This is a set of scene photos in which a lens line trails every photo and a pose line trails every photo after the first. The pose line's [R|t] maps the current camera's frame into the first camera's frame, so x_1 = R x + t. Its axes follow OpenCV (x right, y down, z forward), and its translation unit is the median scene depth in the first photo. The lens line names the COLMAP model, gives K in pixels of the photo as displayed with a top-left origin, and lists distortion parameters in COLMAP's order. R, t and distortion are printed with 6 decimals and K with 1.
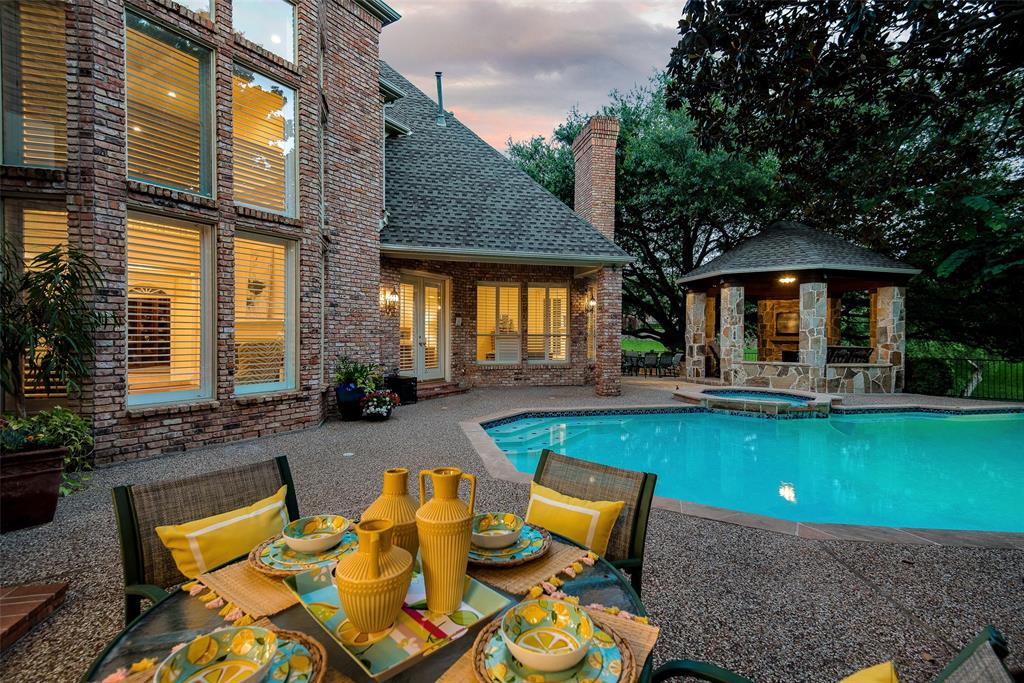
lens RADIAL K [[453.3, 0, 509.4], [0, 453.3, 340.5], [0, 0, 1]] dist [0.013025, 0.000344]
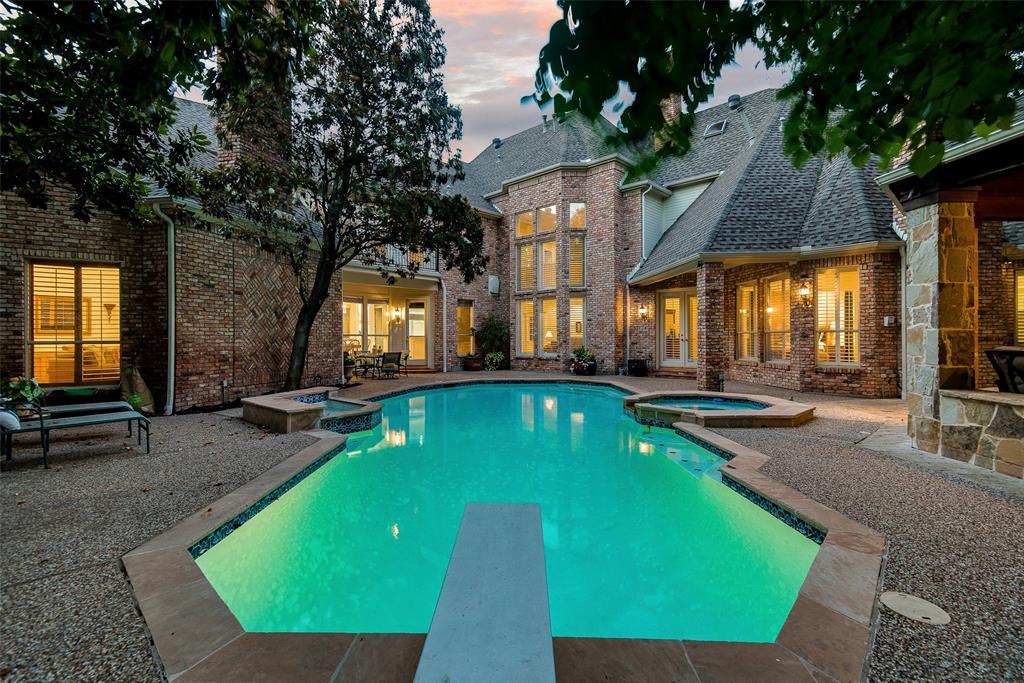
lens RADIAL K [[453.3, 0, 509.8], [0, 453.3, 337.7], [0, 0, 1]] dist [0.013025, 0.000344]
pose [[-0.138435, 0.002754, -0.990368, 1.206013], [-0.000398, 0.999996, 0.002837, -0.001514], [0.990371, 0.000787, -0.138434, 0.641300]]
